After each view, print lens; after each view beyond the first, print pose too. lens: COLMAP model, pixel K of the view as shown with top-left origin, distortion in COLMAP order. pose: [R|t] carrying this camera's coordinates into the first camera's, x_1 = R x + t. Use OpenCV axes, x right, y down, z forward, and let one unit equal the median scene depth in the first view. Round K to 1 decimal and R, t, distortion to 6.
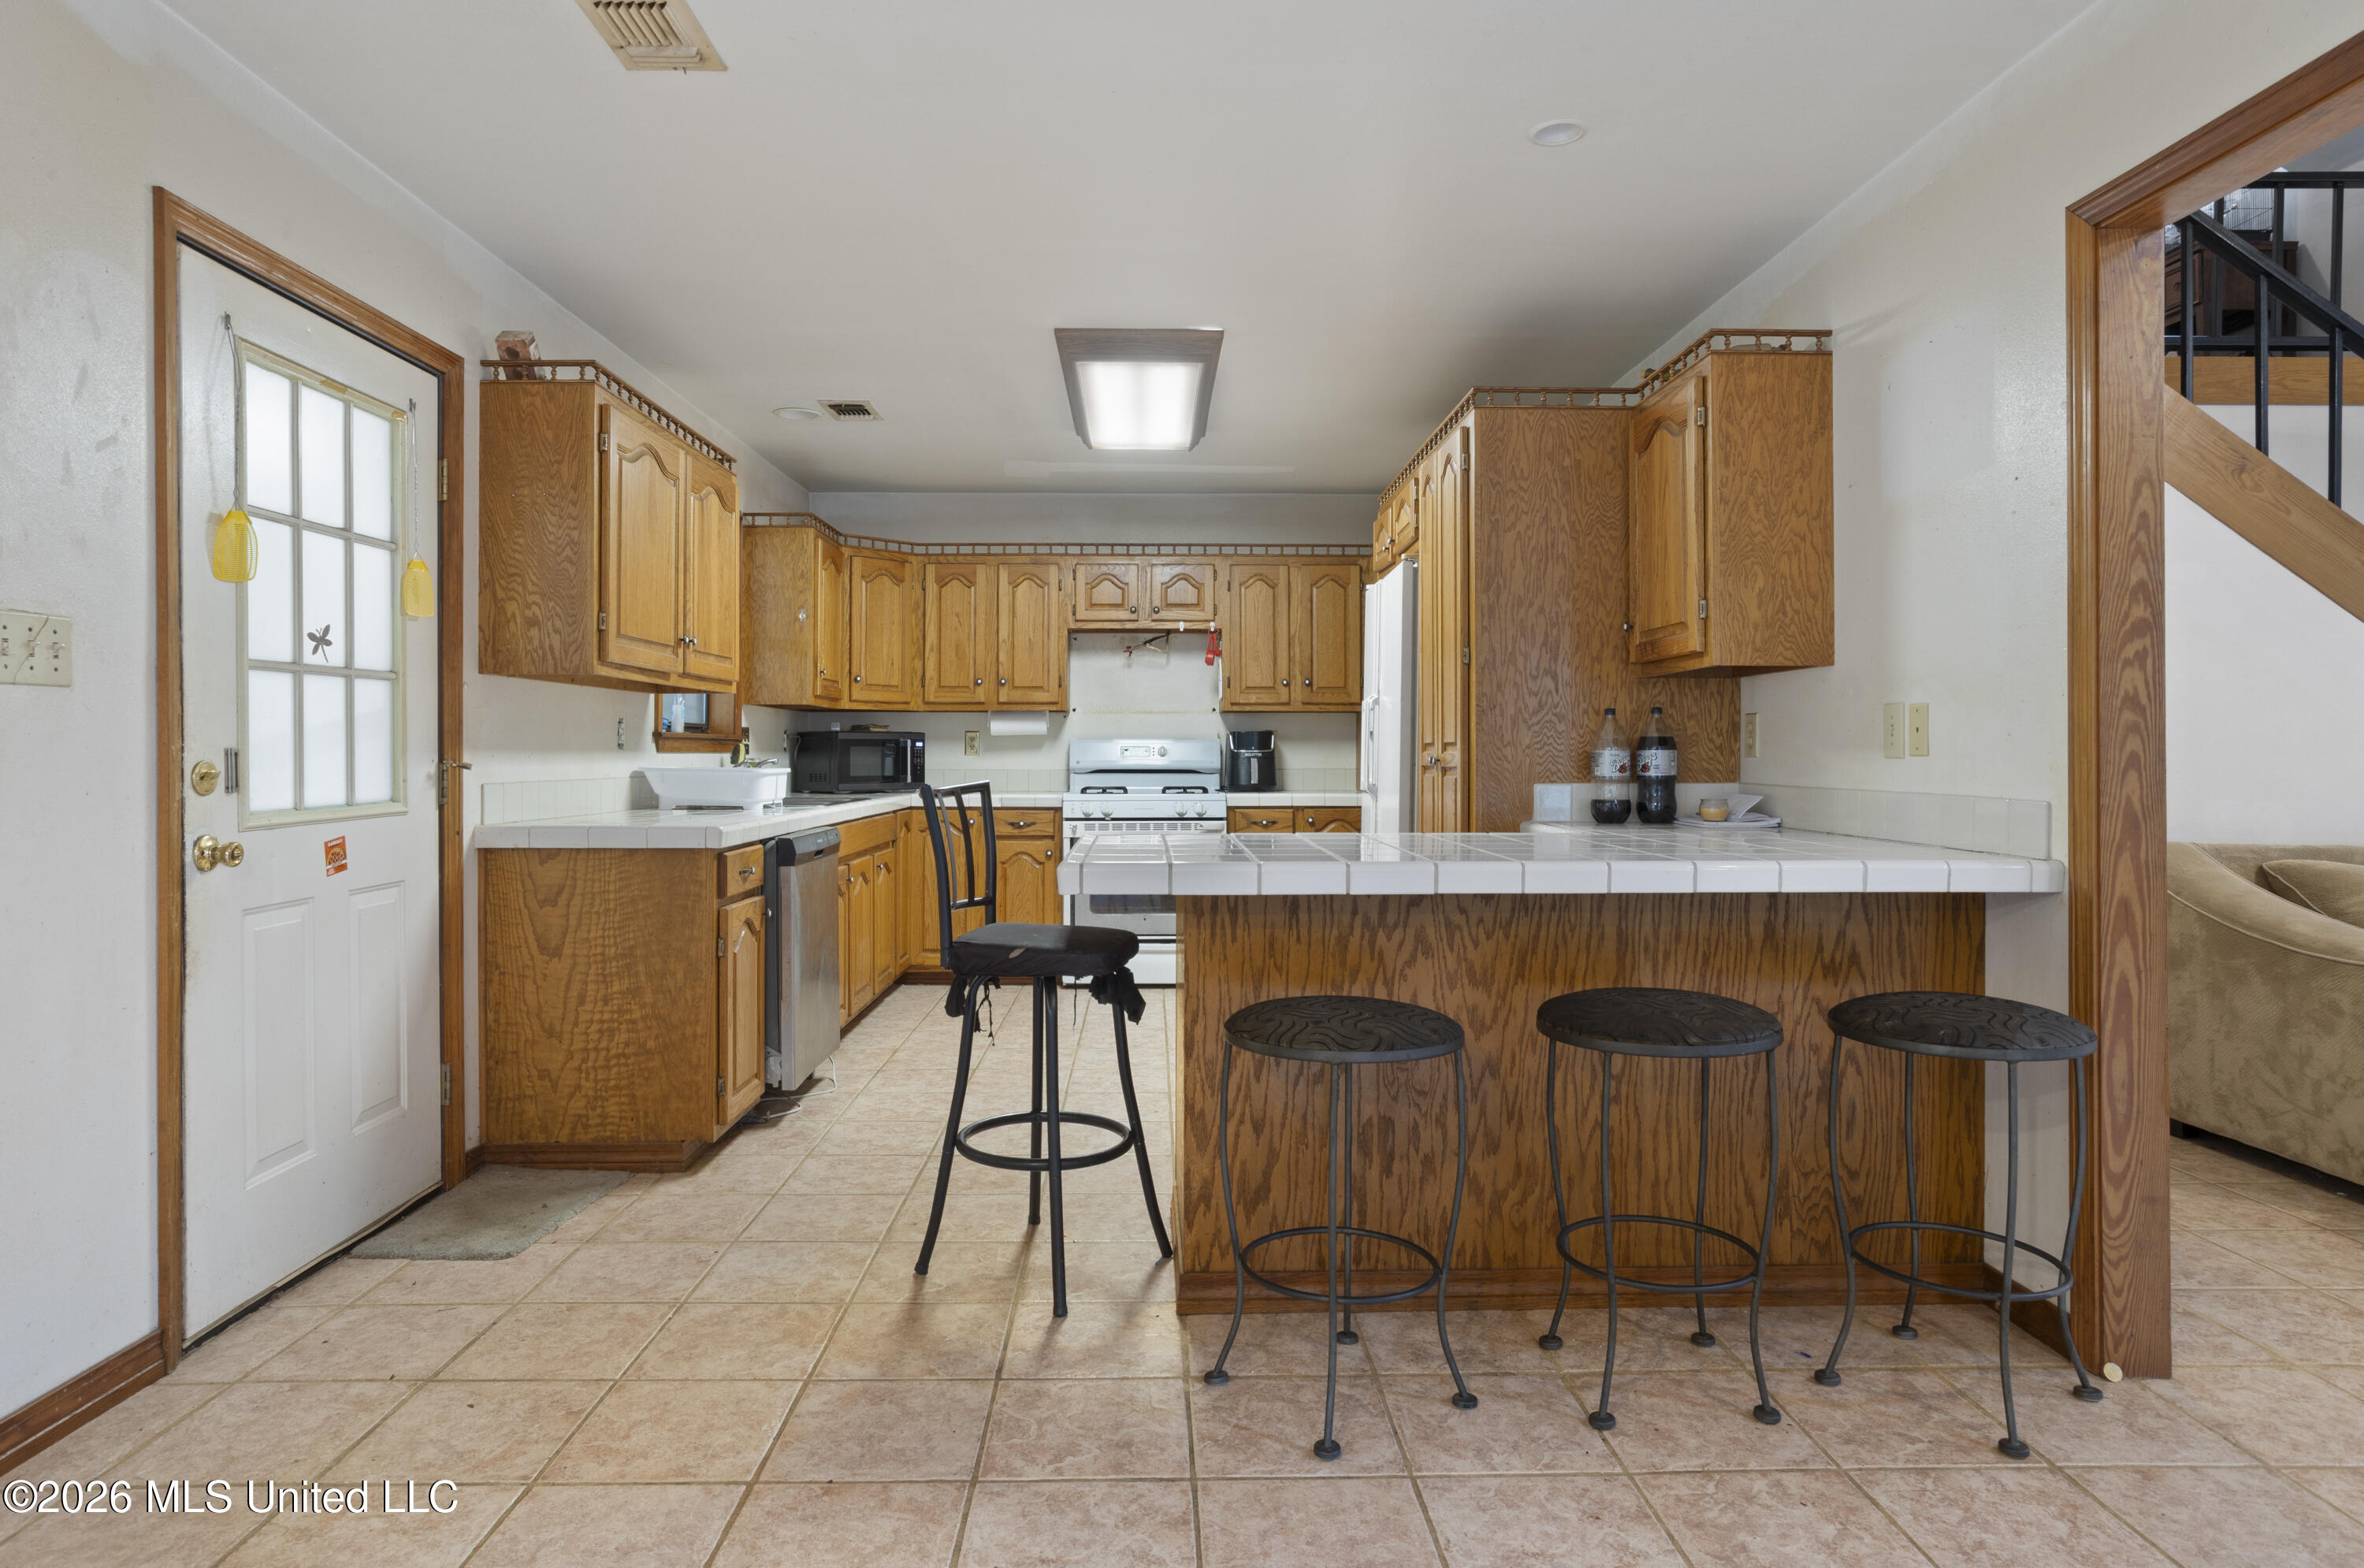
lens RADIAL K [[1349.0, 0, 1197.5], [0, 1349.0, 759.9], [0, 0, 1]] dist [-0.021140, 0.006352]
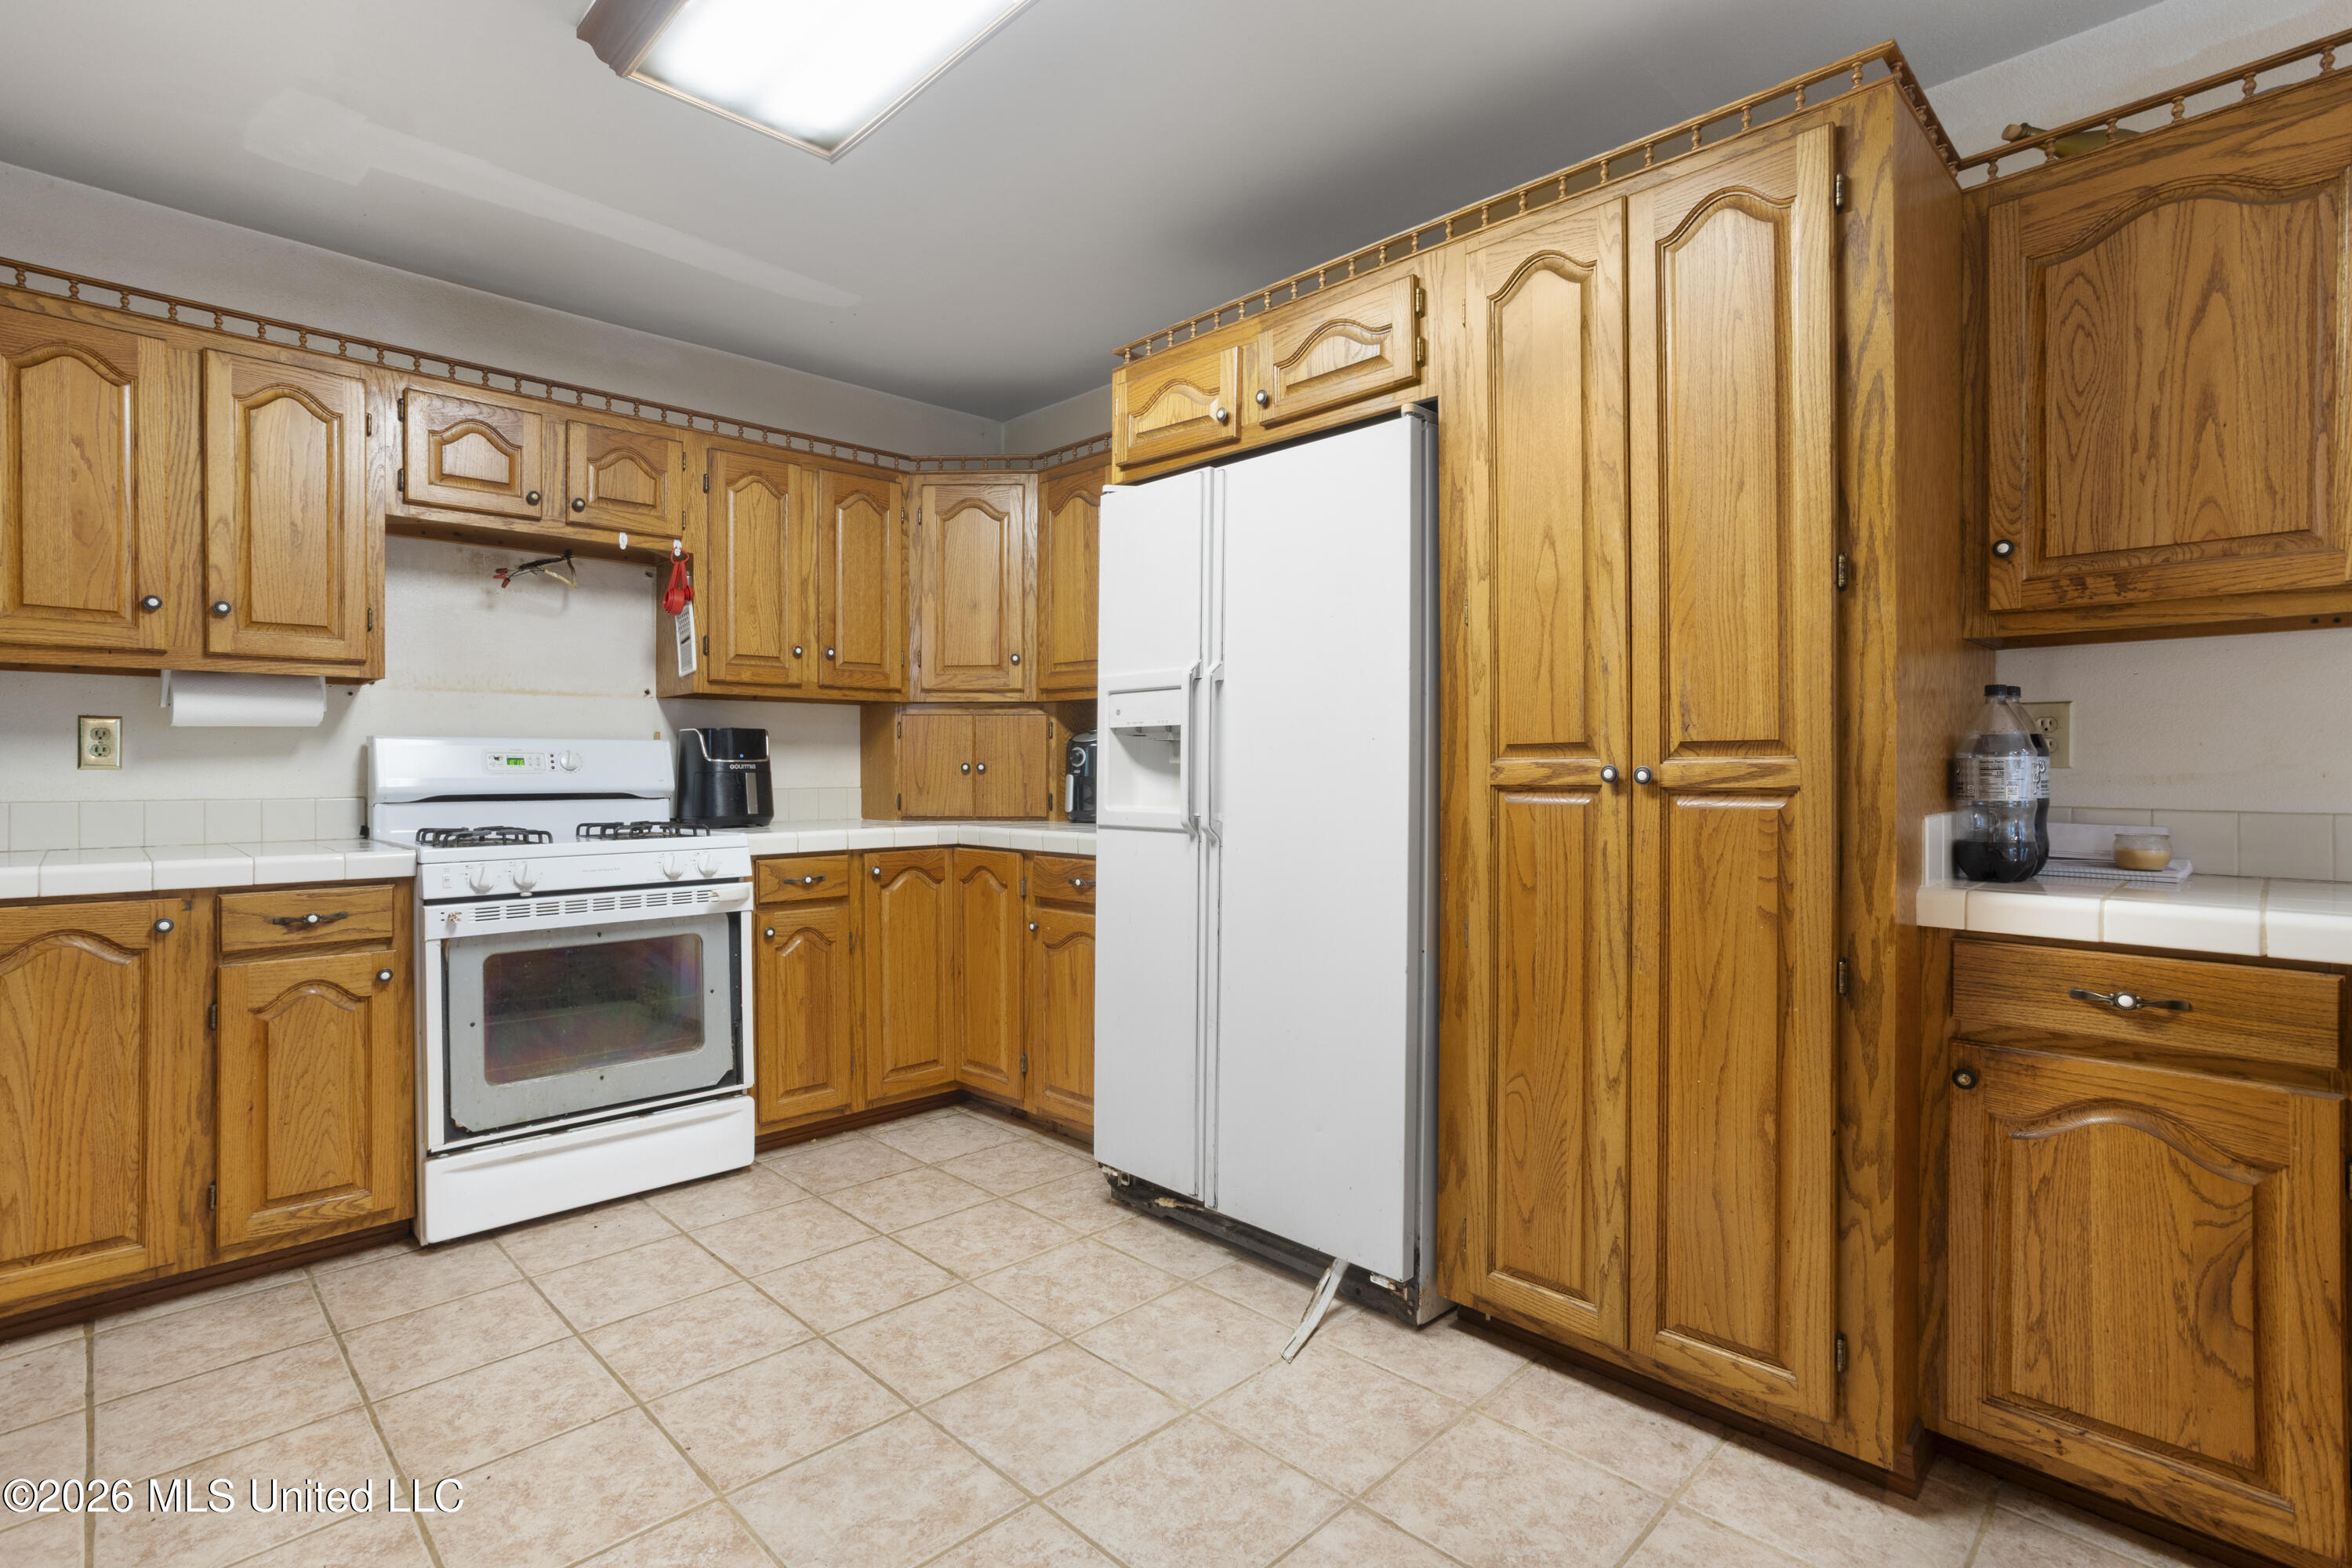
lens RADIAL K [[1136.2, 0, 1179.0], [0, 1136.2, 769.0], [0, 0, 1]] dist [-0.023243, 0.015564]
pose [[0.722919, -0.002570, 0.690928, -0.241250], [0.003898, 0.999992, -0.000360, -0.002913], [-0.690921, 0.002953, 0.722924, 0.695772]]
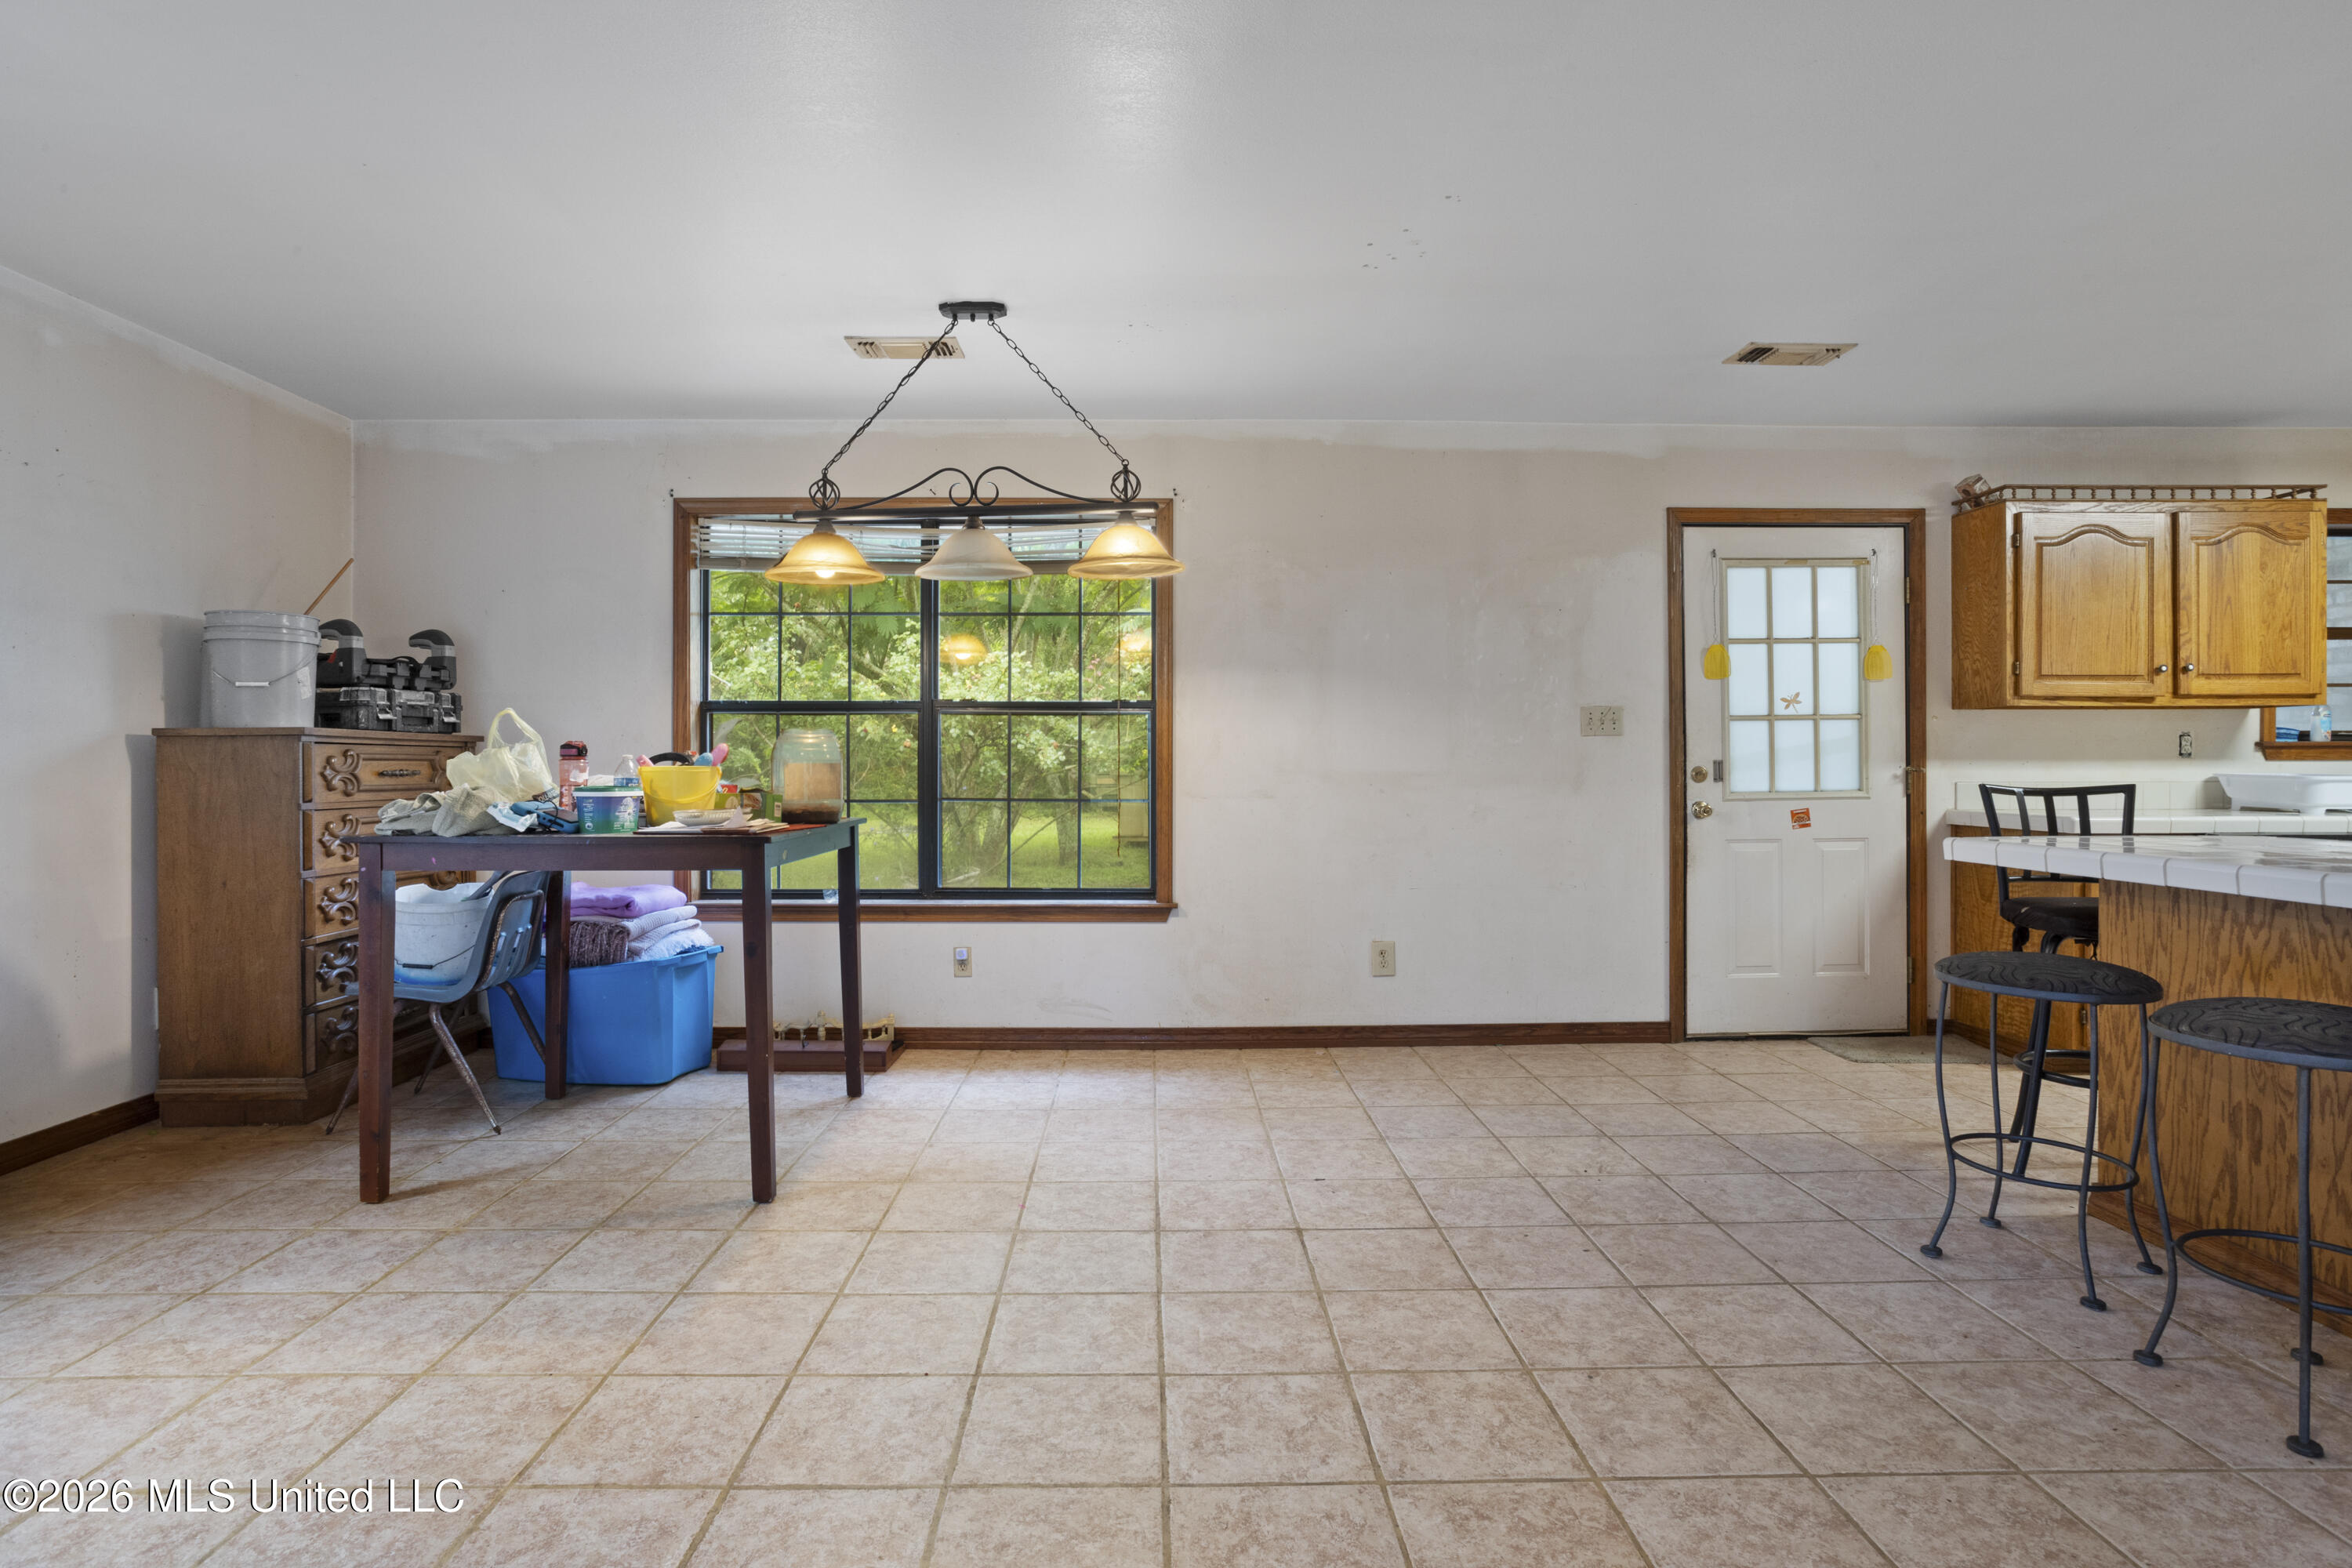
lens RADIAL K [[1177.2, 0, 1173.0], [0, 1177.2, 772.3], [0, 0, 1]] dist [-0.019026, 0.012349]
pose [[0.004048, 0.007476, -0.999964, 0.573697], [-0.002147, 0.999970, 0.007467, -0.000684], [0.999990, 0.002116, 0.004064, 0.081312]]
